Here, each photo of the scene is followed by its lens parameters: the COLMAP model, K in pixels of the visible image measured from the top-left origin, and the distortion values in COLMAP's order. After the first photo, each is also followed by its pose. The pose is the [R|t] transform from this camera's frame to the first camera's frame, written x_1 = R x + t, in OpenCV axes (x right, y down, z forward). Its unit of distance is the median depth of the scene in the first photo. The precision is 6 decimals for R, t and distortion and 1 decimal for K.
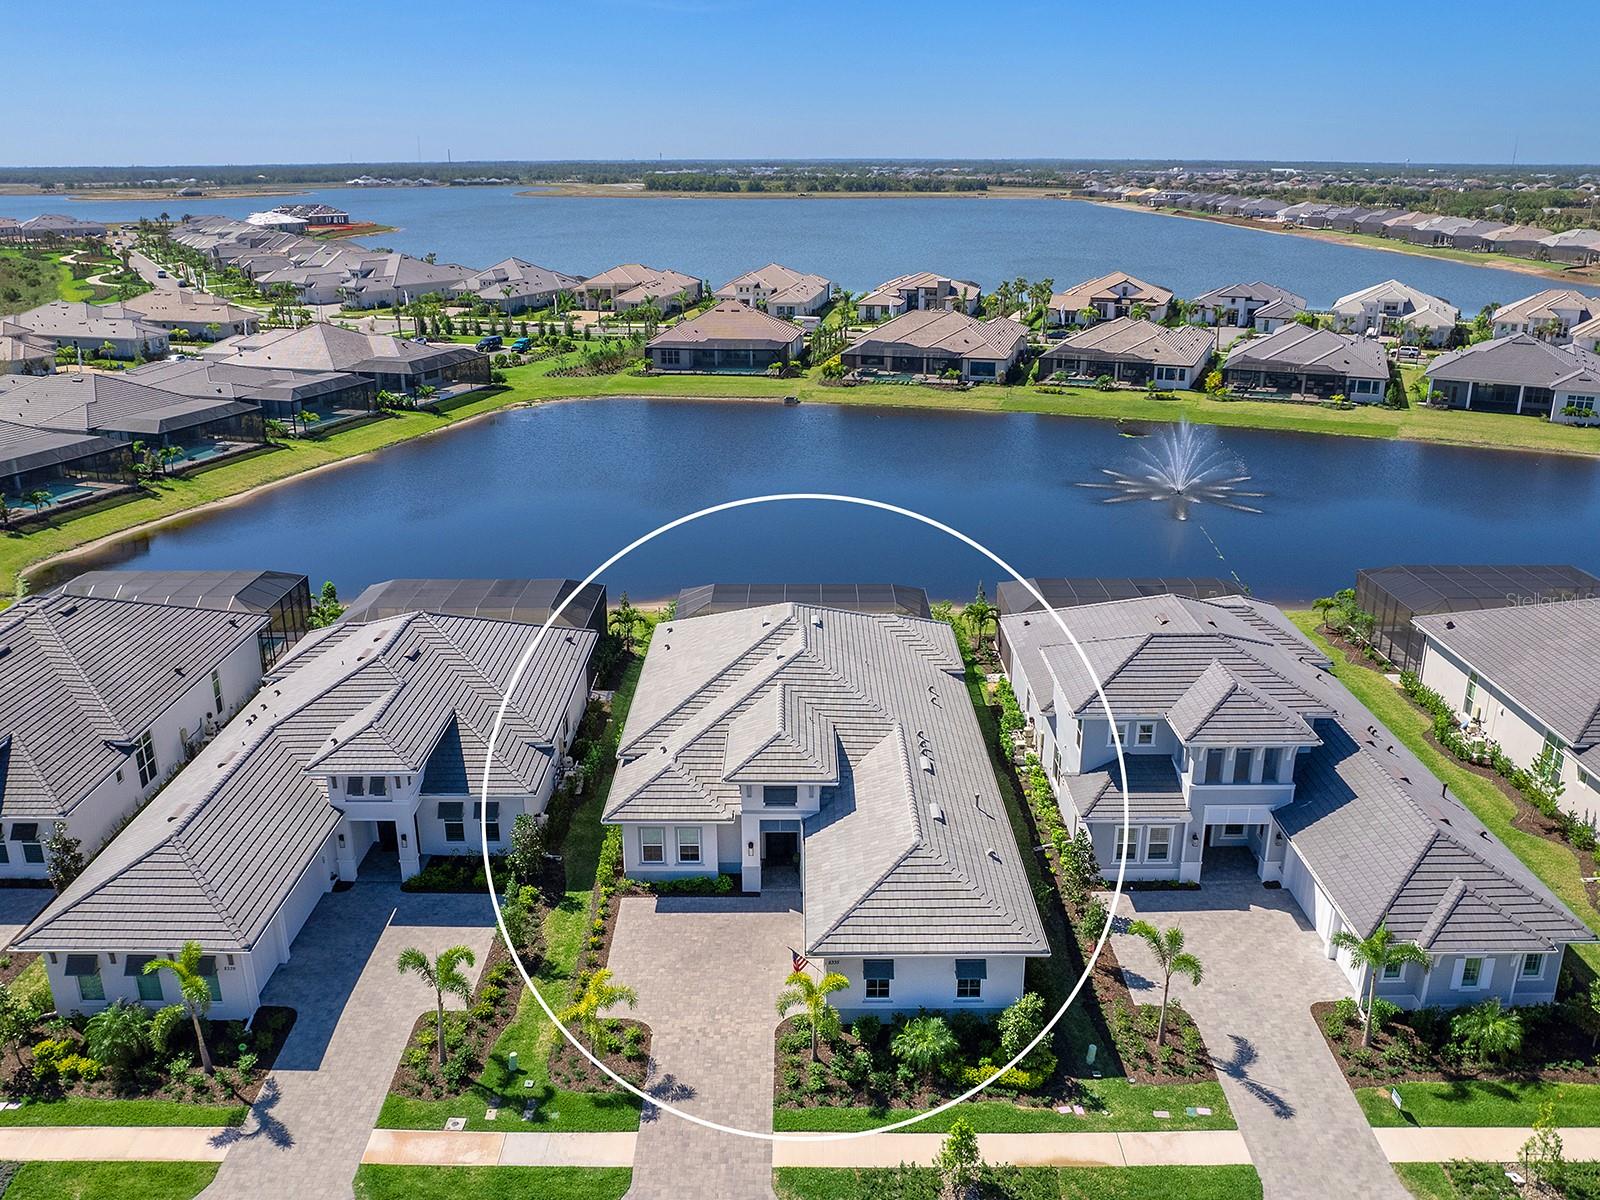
lens RADIAL K [[1303.1, 0, 800.0], [0, 1303.1, 600.0], [0, 0, 1]] dist [-0.043256, -0.007496]
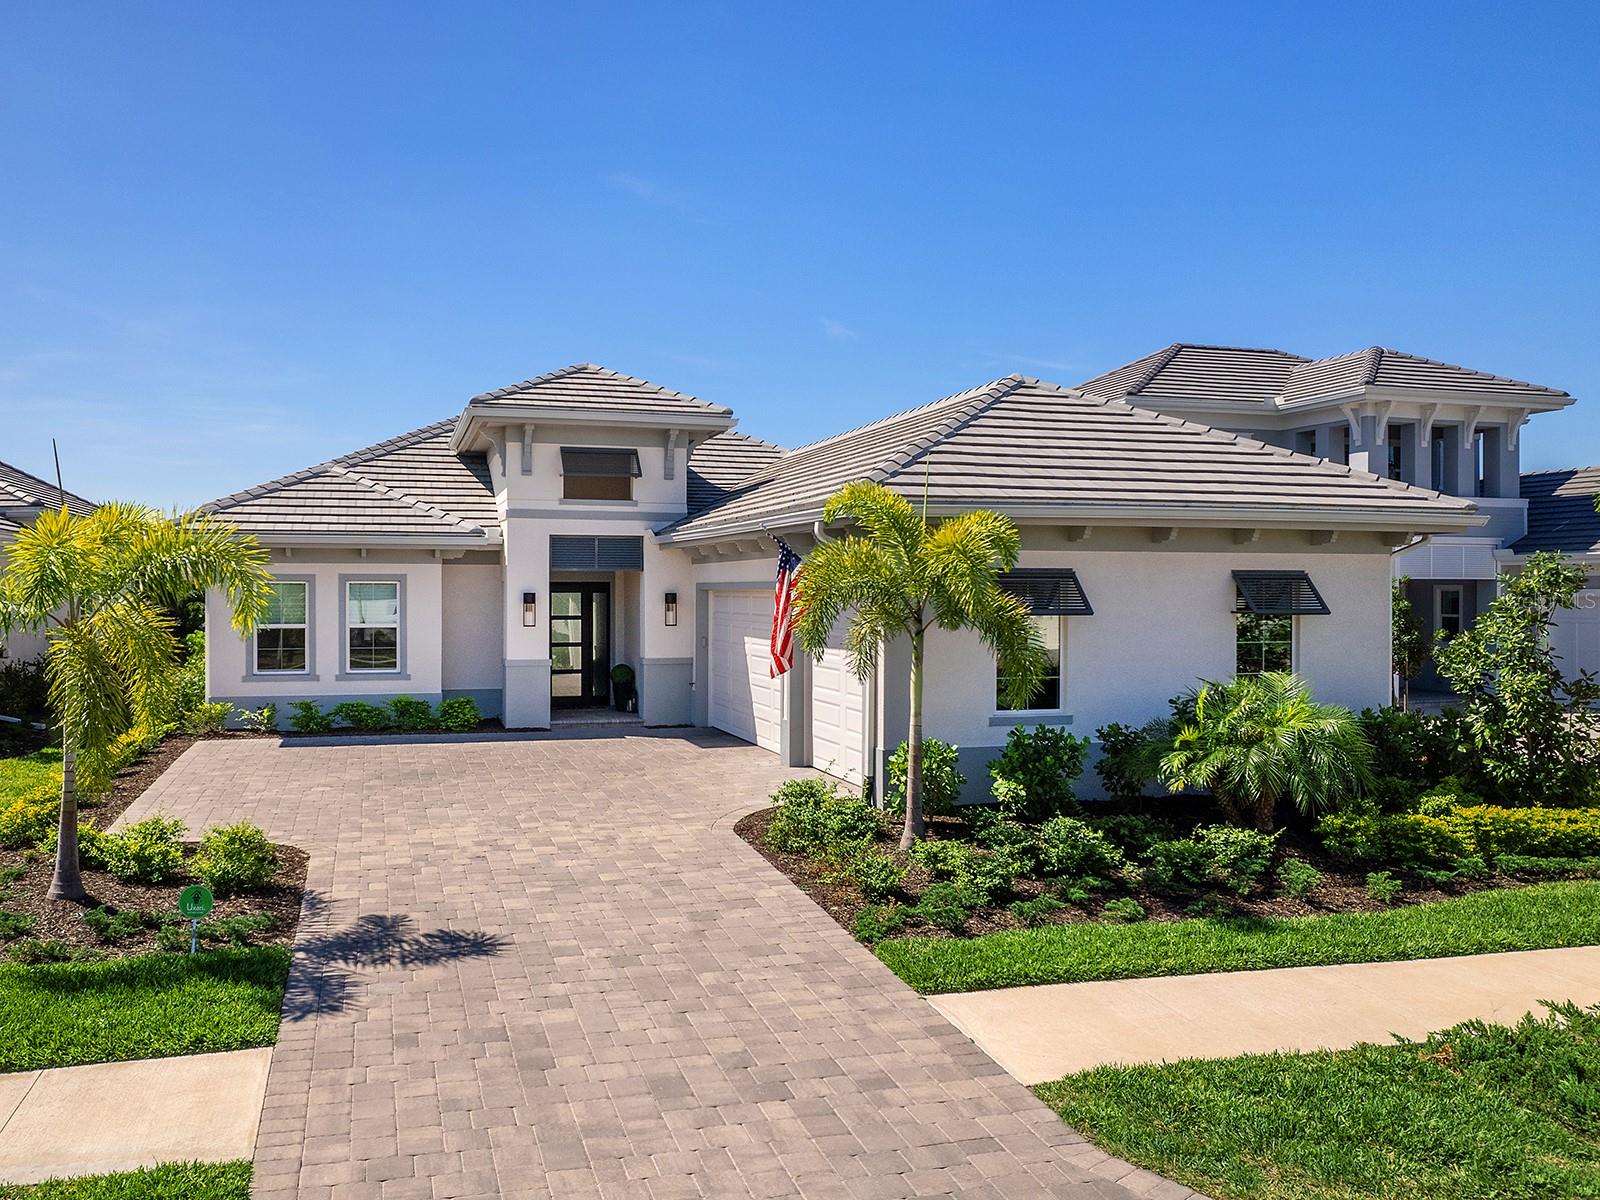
lens RADIAL K [[1265.5, 0, 696.6], [0, 1265.5, 599.6], [0, 0, 1]] dist [-0.069718, 0.050420]
pose [[0.969791, 0.003946, 0.243907, -0.084952], [0.072657, 0.949816, -0.304254, 0.317510], [-0.232868, 0.312784, 0.920836, 0.614656]]
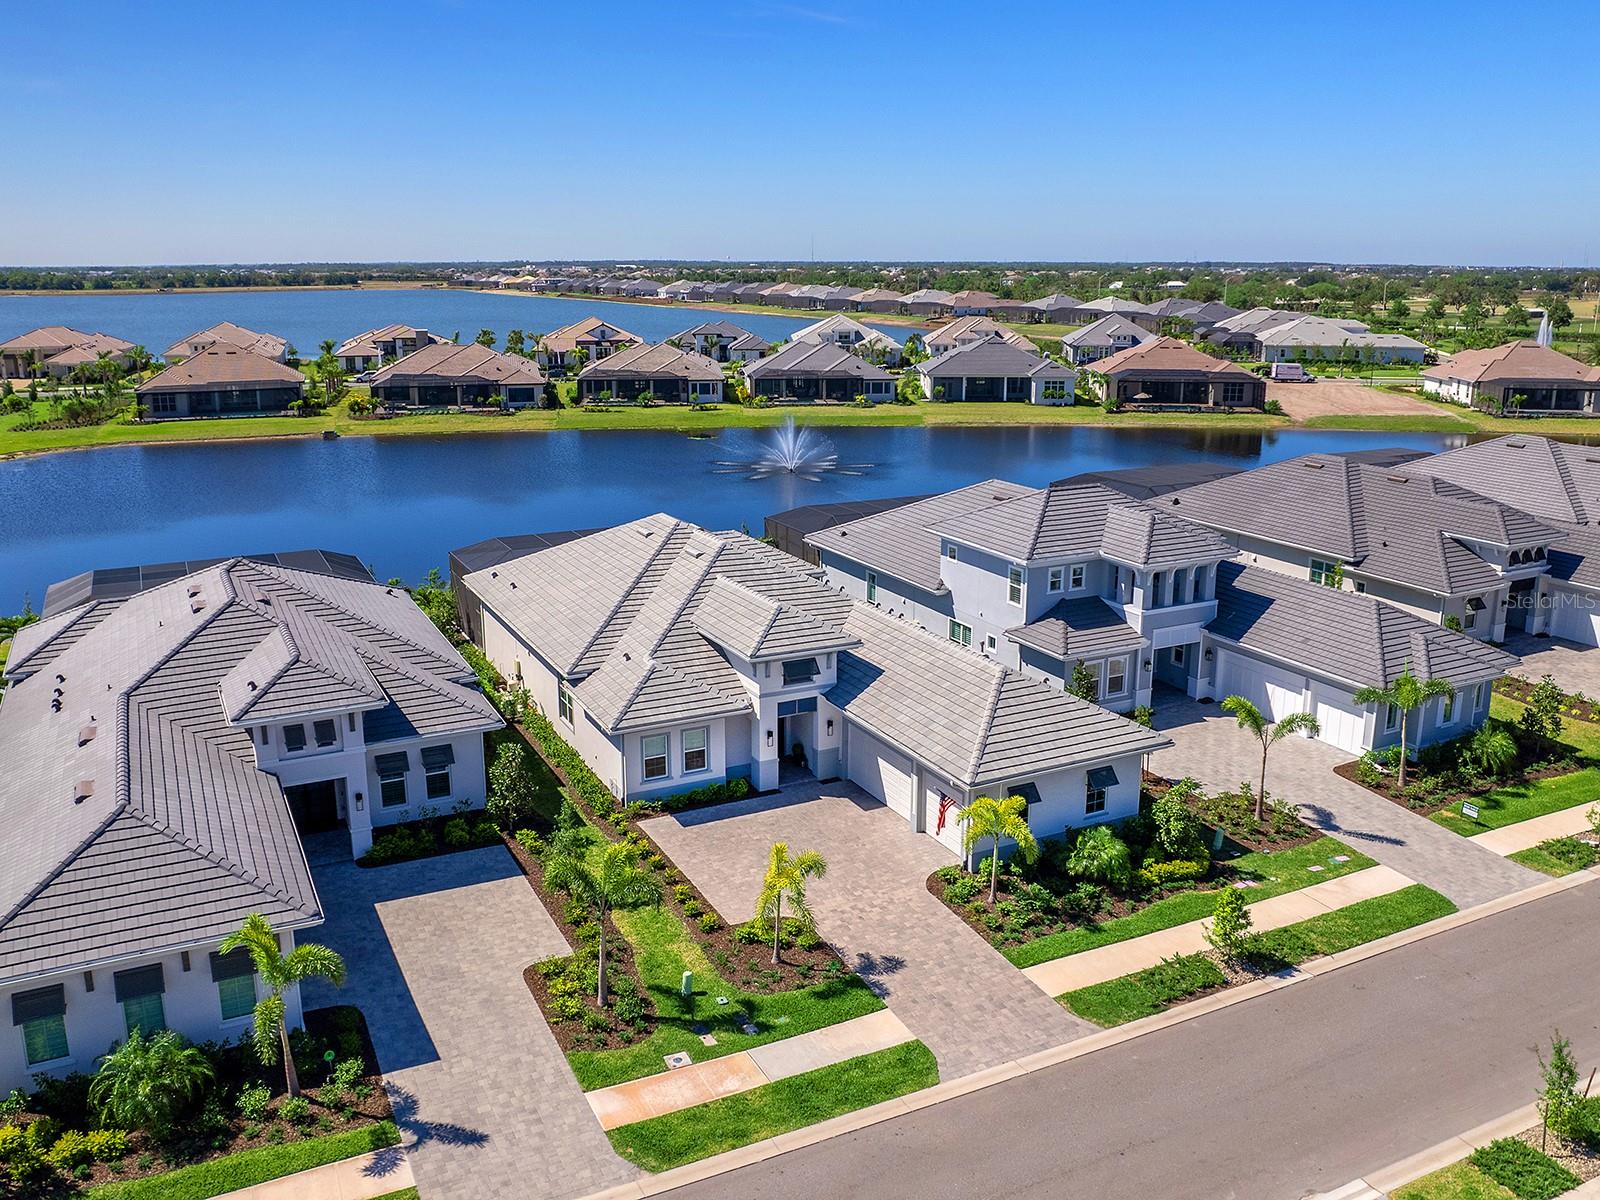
lens RADIAL K [[1291.4, 0, 768.4], [0, 1291.4, 566.7], [0, 0, 1]] dist [-0.045787, -0.002368]
pose [[0.898791, -0.099228, 0.426998, -0.406108], [0.139308, 0.988206, -0.063585, 0.131733], [-0.415653, 0.116634, 0.902014, 0.190406]]
